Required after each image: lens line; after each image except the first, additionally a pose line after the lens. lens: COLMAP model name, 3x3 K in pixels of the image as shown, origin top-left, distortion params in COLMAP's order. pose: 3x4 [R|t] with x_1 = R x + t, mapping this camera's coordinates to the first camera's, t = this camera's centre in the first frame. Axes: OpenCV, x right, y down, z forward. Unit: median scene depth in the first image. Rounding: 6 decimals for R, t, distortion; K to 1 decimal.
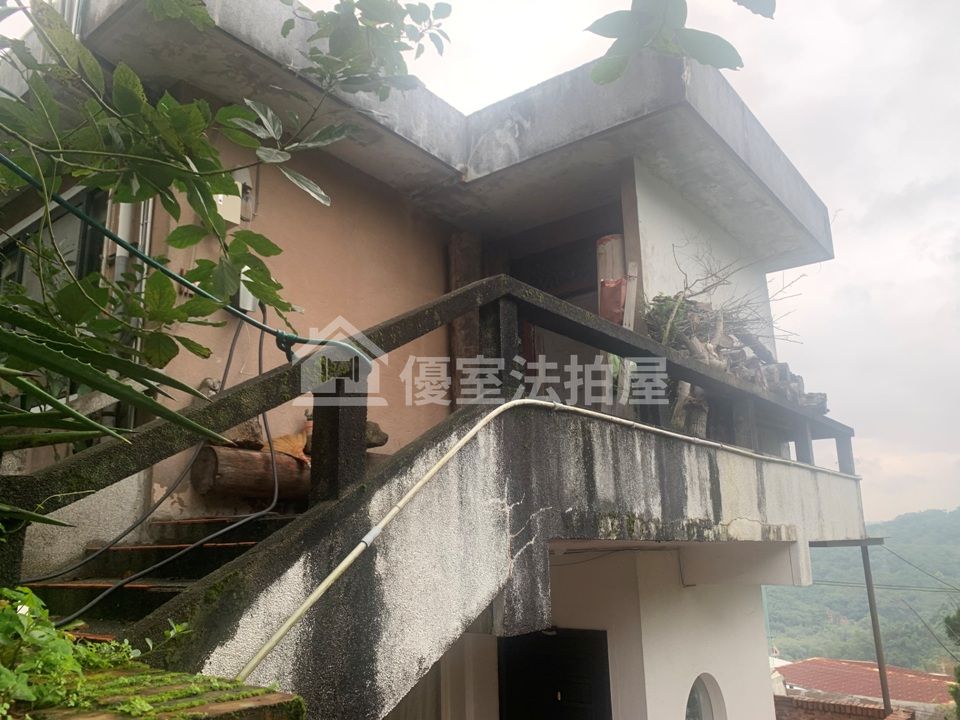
lens RADIAL K [[742.0, 0, 460.8], [0, 742.0, 361.1], [0, 0, 1]] dist [0.088491, -0.152645]
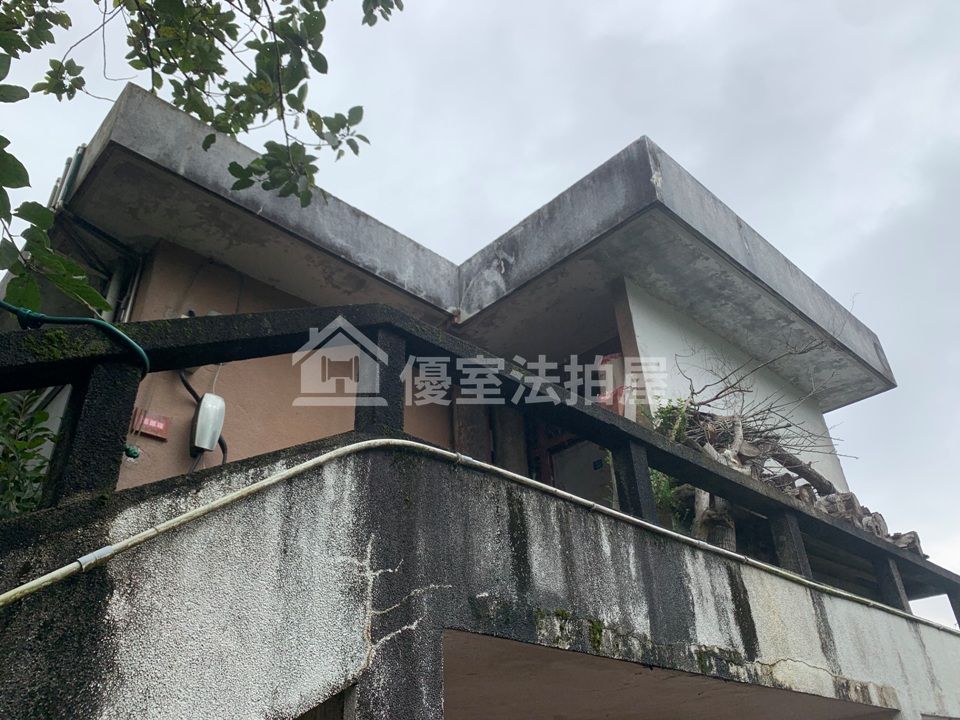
lens RADIAL K [[730.6, 0, 444.1], [0, 730.6, 359.1], [0, 0, 1]] dist [0.010959, -0.000769]
pose [[0.986291, -0.092149, -0.136889, 0.176454], [0.044801, 0.947928, -0.315317, 0.157953], [0.158817, 0.304861, 0.939062, 0.180305]]
